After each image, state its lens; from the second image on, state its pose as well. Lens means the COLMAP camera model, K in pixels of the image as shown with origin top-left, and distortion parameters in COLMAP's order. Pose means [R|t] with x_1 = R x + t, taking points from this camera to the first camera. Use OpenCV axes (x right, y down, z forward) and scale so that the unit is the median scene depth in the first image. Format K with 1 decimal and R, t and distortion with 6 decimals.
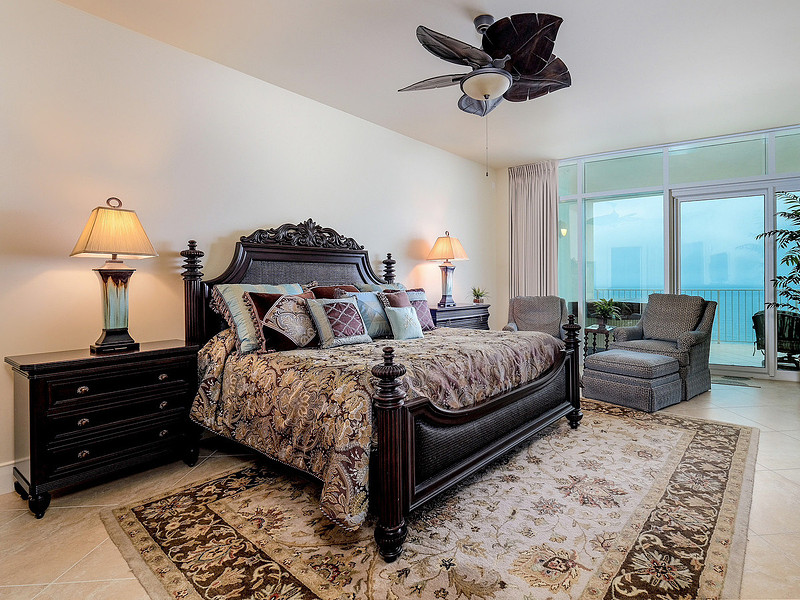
lens RADIAL K [[395.8, 0, 437.9], [0, 395.8, 295.6], [0, 0, 1]] dist [-0.031129, -0.000201]
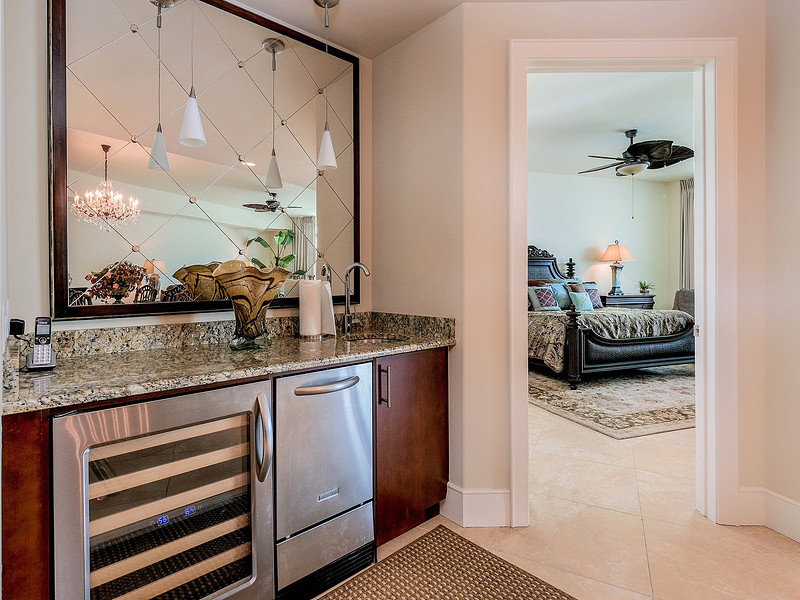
lens RADIAL K [[366.1, 0, 402.1], [0, 366.1, 279.0], [0, 0, 1]] dist [-0.003775, -0.000435]
pose [[0.854865, 0.003977, -0.518835, 0.077733], [-0.017142, 0.999641, -0.020583, 0.018028], [0.518567, 0.026490, 0.854626, -0.797490]]
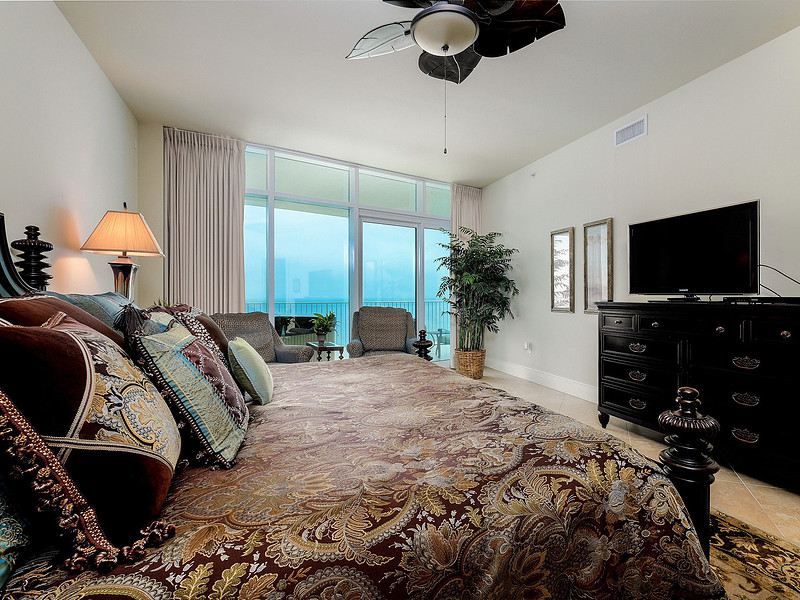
lens RADIAL K [[395.8, 0, 437.9], [0, 395.8, 295.6], [0, 0, 1]] dist [-0.031129, -0.000201]
pose [[0.428875, 0.008394, 0.903325, -0.485323], [0.025563, 0.999444, -0.021424, -0.009773], [-0.903002, 0.032279, 0.428422, 0.593887]]
